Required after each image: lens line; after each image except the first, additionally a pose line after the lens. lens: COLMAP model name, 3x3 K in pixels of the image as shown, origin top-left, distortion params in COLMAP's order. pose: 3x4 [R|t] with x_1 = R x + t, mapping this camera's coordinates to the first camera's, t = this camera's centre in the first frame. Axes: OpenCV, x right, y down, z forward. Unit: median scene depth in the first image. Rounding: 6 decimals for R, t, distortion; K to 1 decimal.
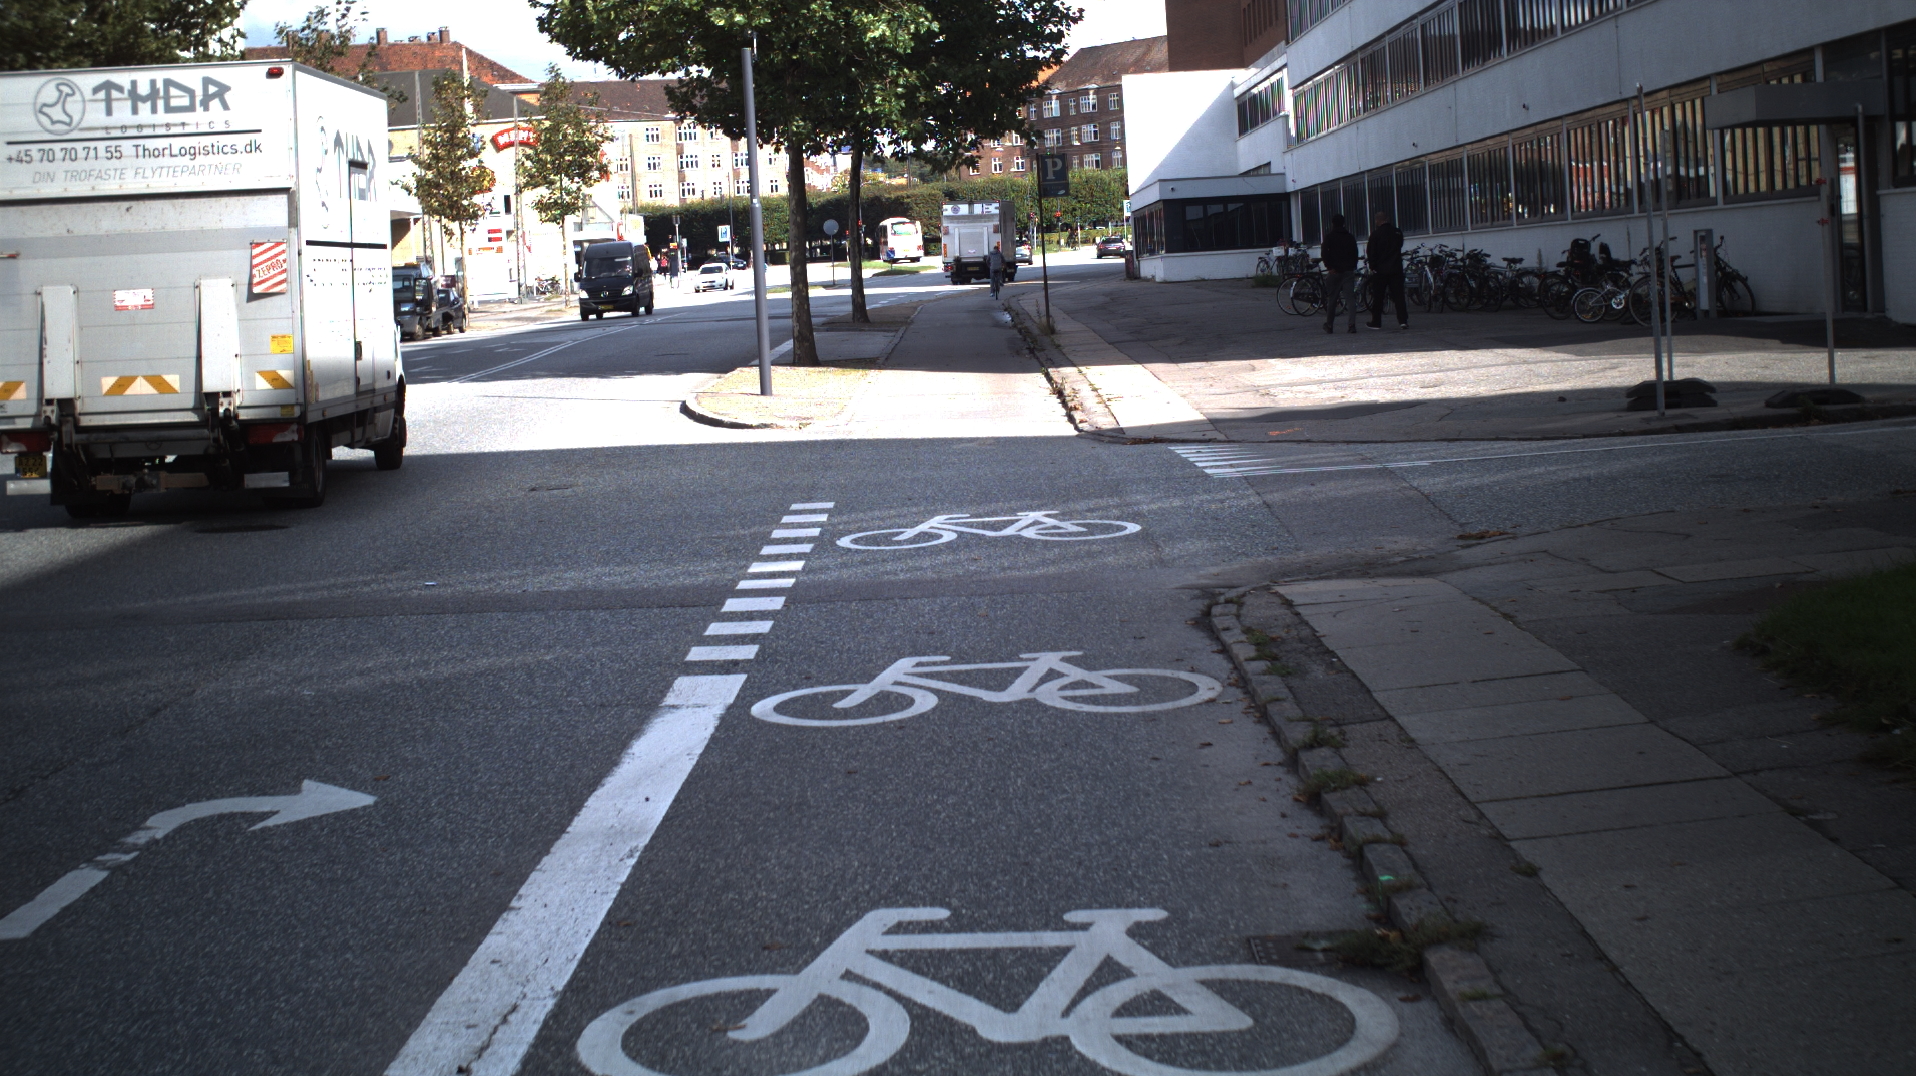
lens RADIAL K [[3508.9, 0, 958.0], [0, 3508.9, 538.0], [0, 0, 1]] dist [-0.306879, 0.499109]
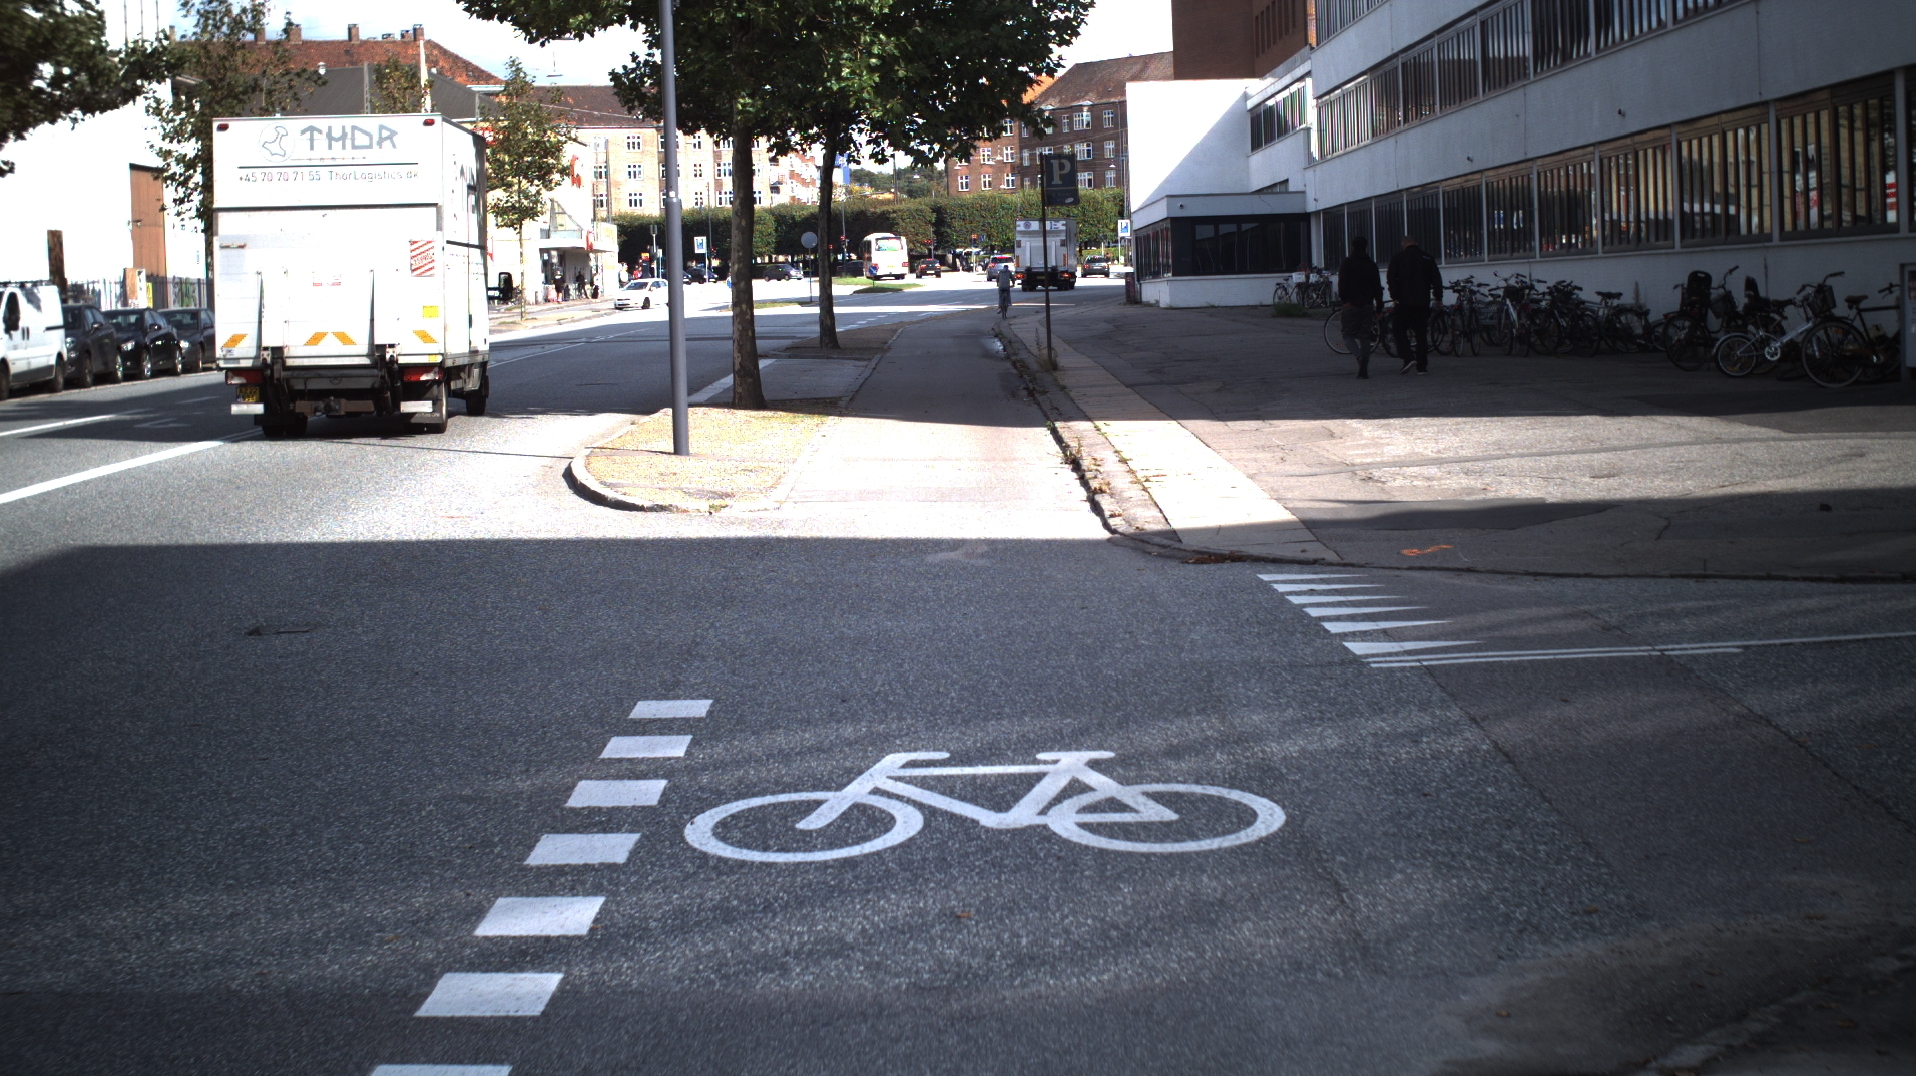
lens RADIAL K [[3508.9, 0, 958.0], [0, 3508.9, 538.0], [0, 0, 1]] dist [-0.306879, 0.499109]
pose [[0.999708, 0.023486, 0.005604, 0.000184], [-0.023456, 0.999711, -0.005279, -0.007052], [-0.005726, 0.005146, 0.999970, 0.087879]]
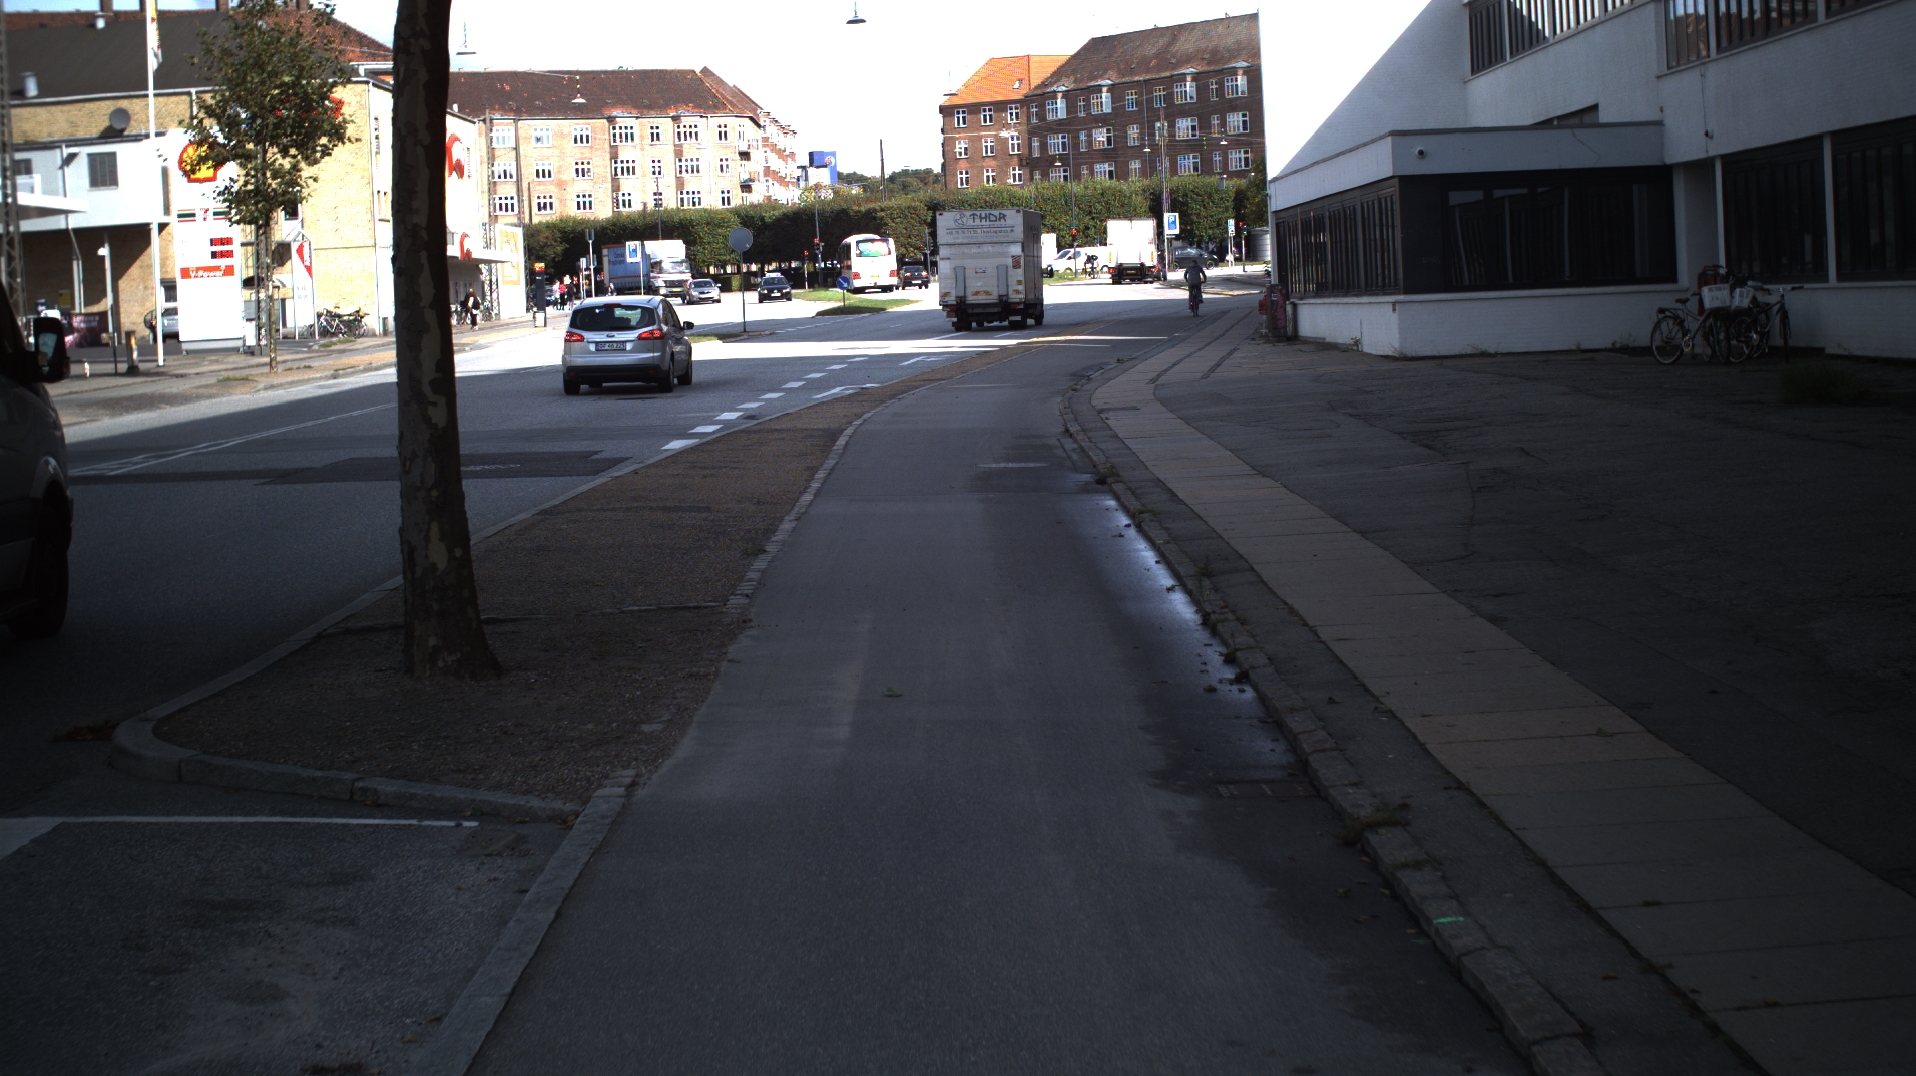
lens RADIAL K [[3508.9, 0, 958.0], [0, 3508.9, 538.0], [0, 0, 1]] dist [-0.306879, 0.499109]
pose [[0.999927, 0.010884, 0.005275, -0.000508], [-0.010846, 0.999915, -0.007251, -0.044188], [-0.005353, 0.007194, 0.999960, 0.528290]]
